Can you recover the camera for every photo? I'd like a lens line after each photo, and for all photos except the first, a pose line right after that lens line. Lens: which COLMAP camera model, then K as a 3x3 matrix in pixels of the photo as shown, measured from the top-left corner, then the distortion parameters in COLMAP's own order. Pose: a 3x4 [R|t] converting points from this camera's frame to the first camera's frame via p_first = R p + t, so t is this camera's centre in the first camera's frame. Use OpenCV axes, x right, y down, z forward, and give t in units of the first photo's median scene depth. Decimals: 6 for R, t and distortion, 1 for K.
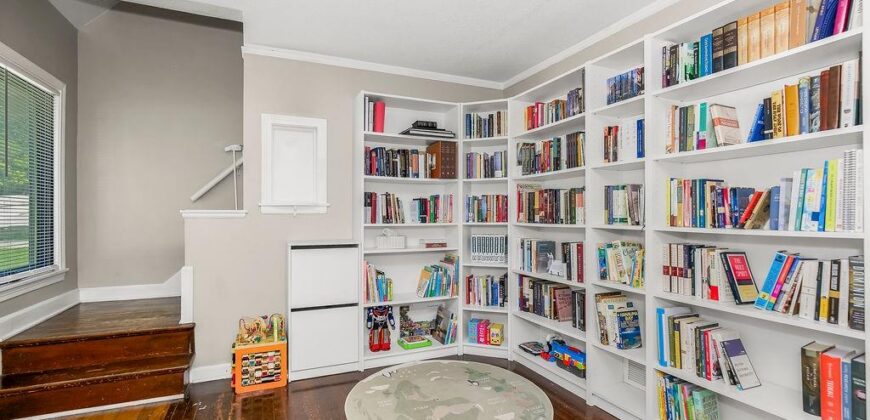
lens RADIAL K [[410.5, 0, 439.2], [0, 410.5, 211.6], [0, 0, 1]] dist [0.002431, 0.001155]
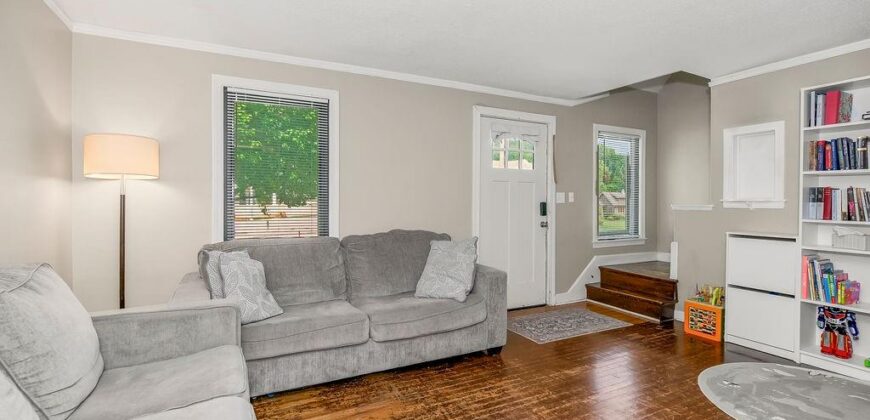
lens RADIAL K [[410.5, 0, 435.8], [0, 410.5, 206.3], [0, 0, 1]] dist [0.002431, 0.001155]
pose [[0.048753, 0.013756, -0.998716, 0.785772], [-0.002548, 0.999904, 0.013648, -0.014275], [0.998808, 0.001879, 0.048784, 0.045036]]
